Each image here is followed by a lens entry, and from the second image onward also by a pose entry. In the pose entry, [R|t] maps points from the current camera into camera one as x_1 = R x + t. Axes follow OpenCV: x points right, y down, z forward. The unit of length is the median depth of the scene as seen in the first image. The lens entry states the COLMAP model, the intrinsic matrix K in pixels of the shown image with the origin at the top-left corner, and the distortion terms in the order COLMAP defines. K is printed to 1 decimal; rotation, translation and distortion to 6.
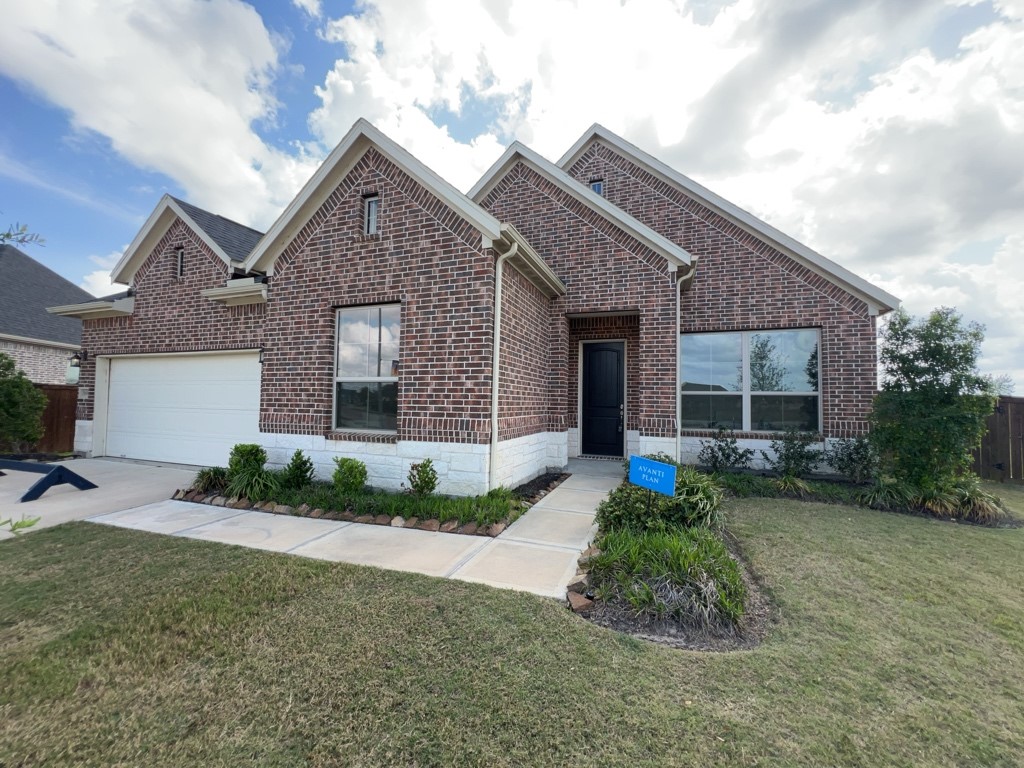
lens RADIAL K [[414.9, 0, 512.0], [0, 414.9, 384.0], [0, 0, 1]] dist [0.012131, 0.000060]
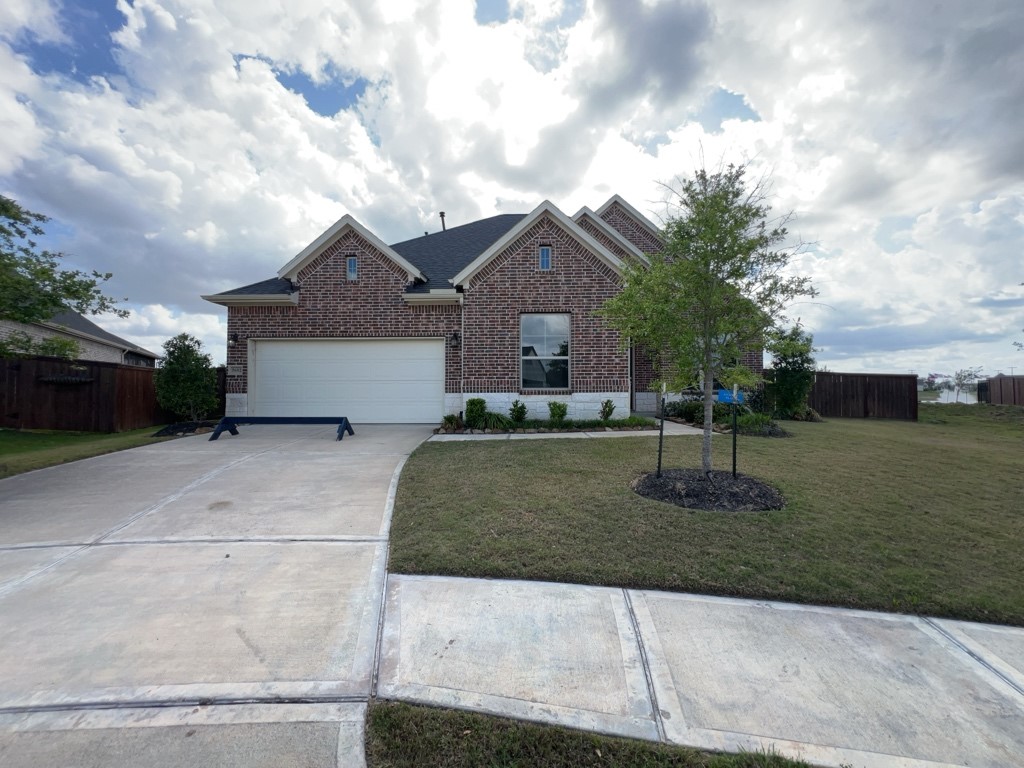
lens RADIAL K [[407.6, 0, 512.0], [0, 407.6, 384.0], [0, 0, 1]] dist [-0.002317, -0.000297]
pose [[0.937737, -0.012448, 0.347124, -0.940670], [0.003383, 0.999638, 0.026709, 0.044246], [-0.347331, -0.023872, 0.937439, -0.434408]]
